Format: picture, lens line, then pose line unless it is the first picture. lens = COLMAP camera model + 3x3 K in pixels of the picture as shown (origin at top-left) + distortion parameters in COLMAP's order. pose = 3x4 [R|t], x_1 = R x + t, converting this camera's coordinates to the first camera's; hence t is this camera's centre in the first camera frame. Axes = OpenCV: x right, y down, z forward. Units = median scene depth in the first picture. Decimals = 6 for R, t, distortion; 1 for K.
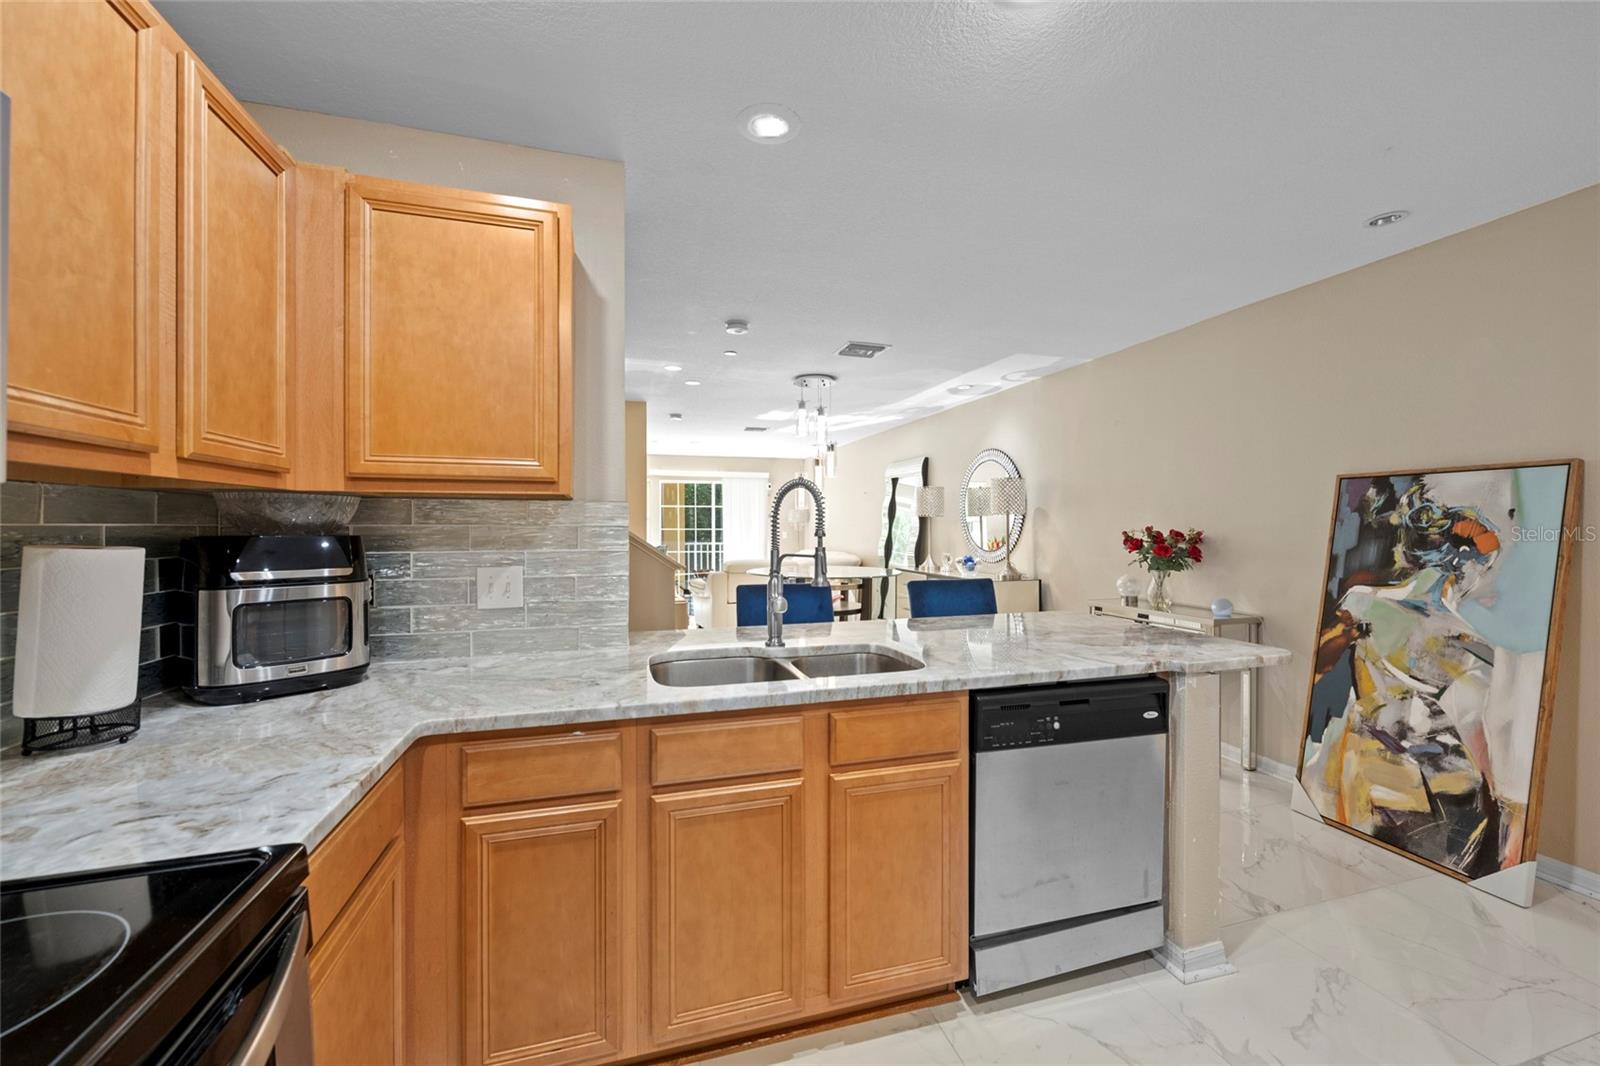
lens RADIAL K [[636.4, 0, 799.9], [0, 636.4, 523.7], [0, 0, 1]] dist [-0.001799, -0.000240]
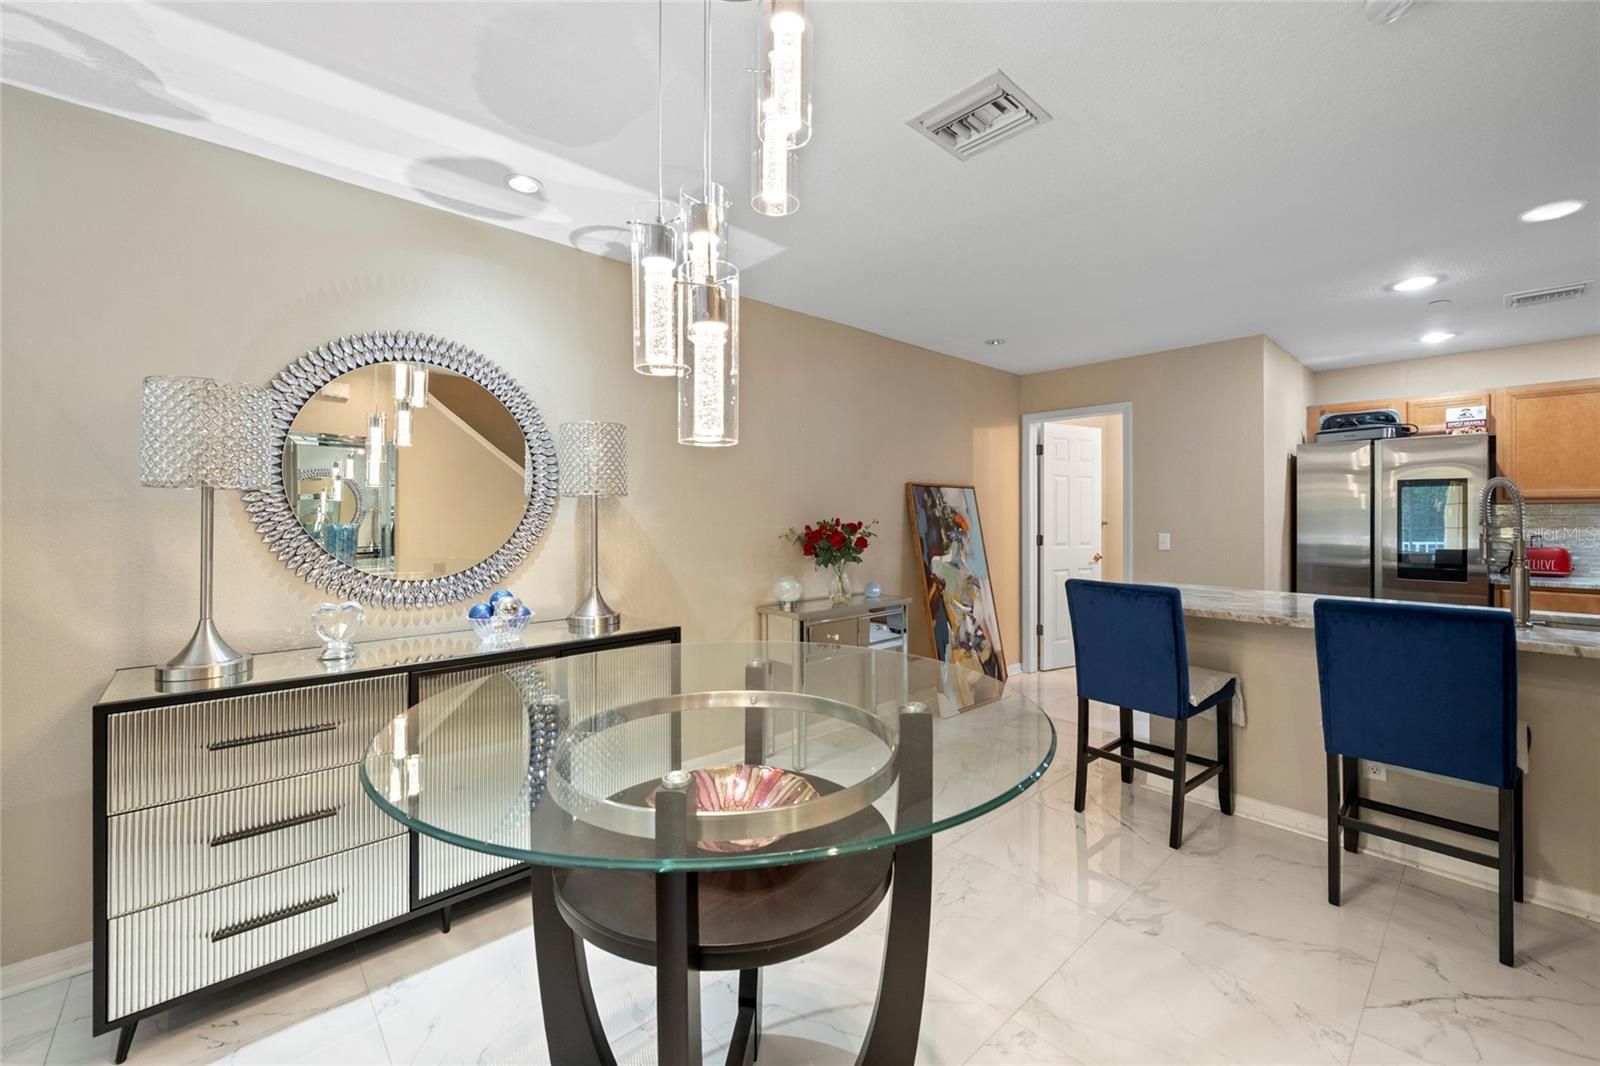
lens RADIAL K [[637.5, 0, 799.2], [0, 637.5, 514.3], [0, 0, 1]] dist [-0.002010, -0.000048]
pose [[-0.430397, 0.005657, 0.902622, -0.382041], [-0.000169, 0.999980, -0.006348, 0.005852], [-0.902640, -0.002885, -0.430387, 2.017443]]
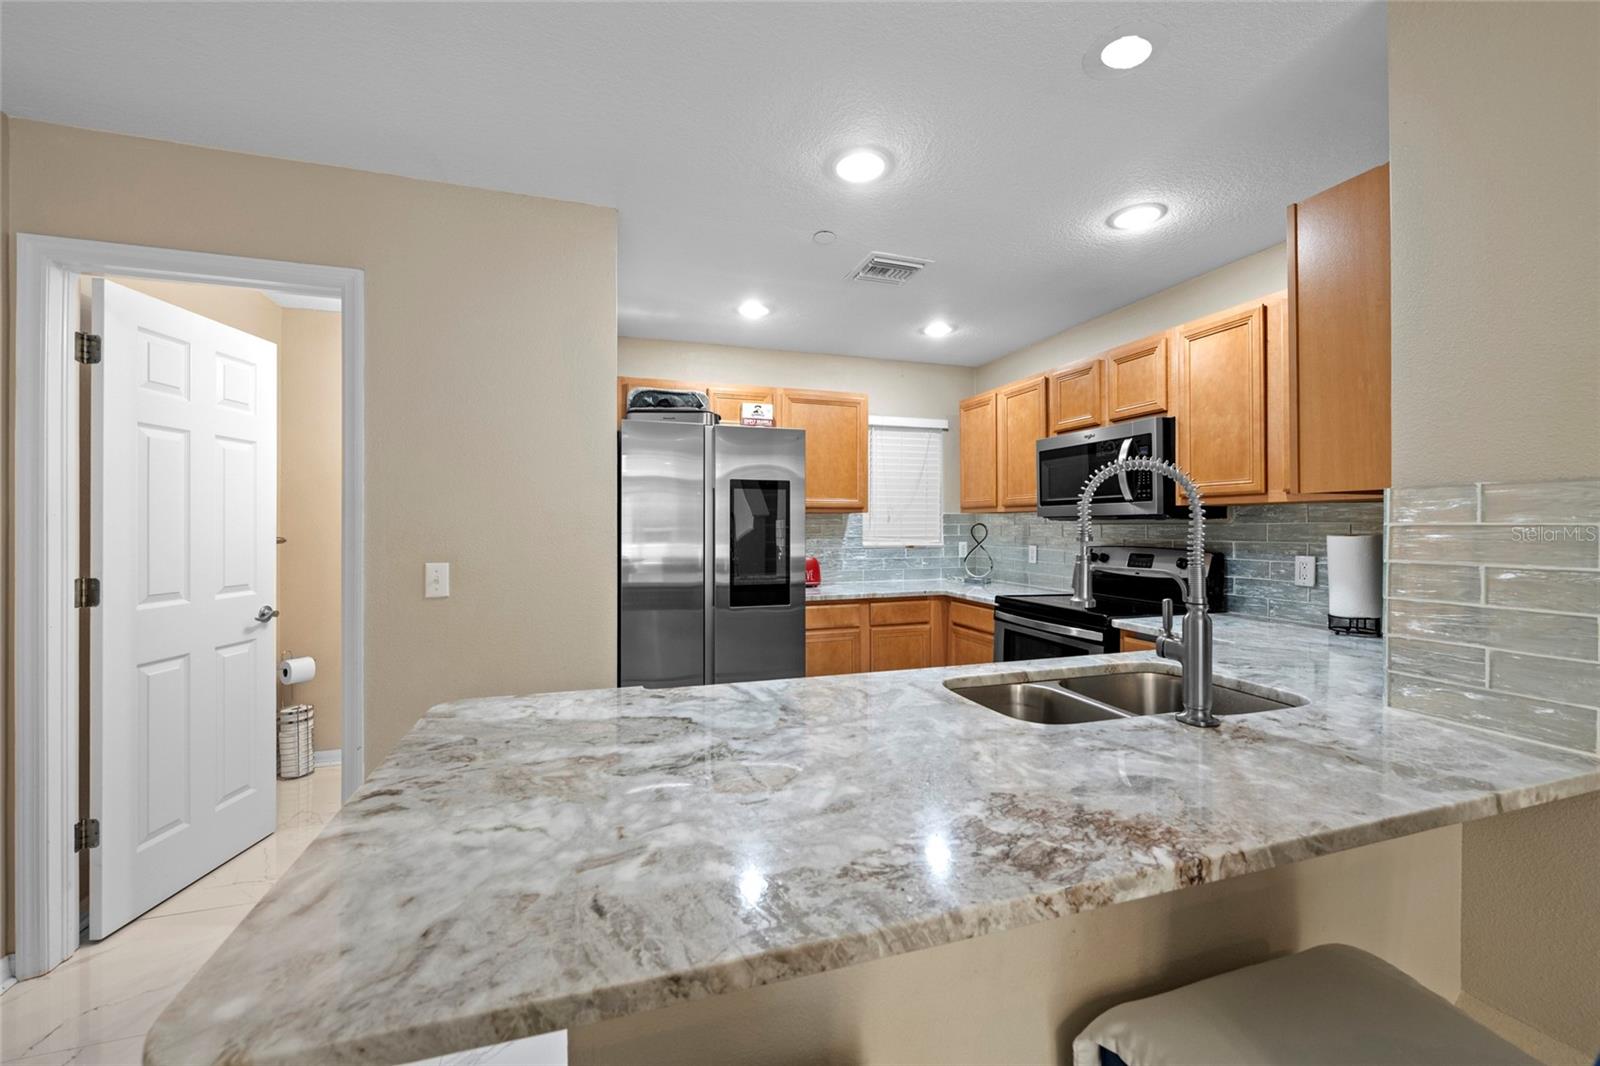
lens RADIAL K [[636.4, 0, 799.9], [0, 636.4, 523.7], [0, 0, 1]] dist [-0.001799, -0.000240]
pose [[-0.999637, 0.004820, -0.026521, 0.277201], [0.004962, 0.999974, -0.005281, 0.002885], [0.026495, -0.005410, -0.999634, 1.248852]]
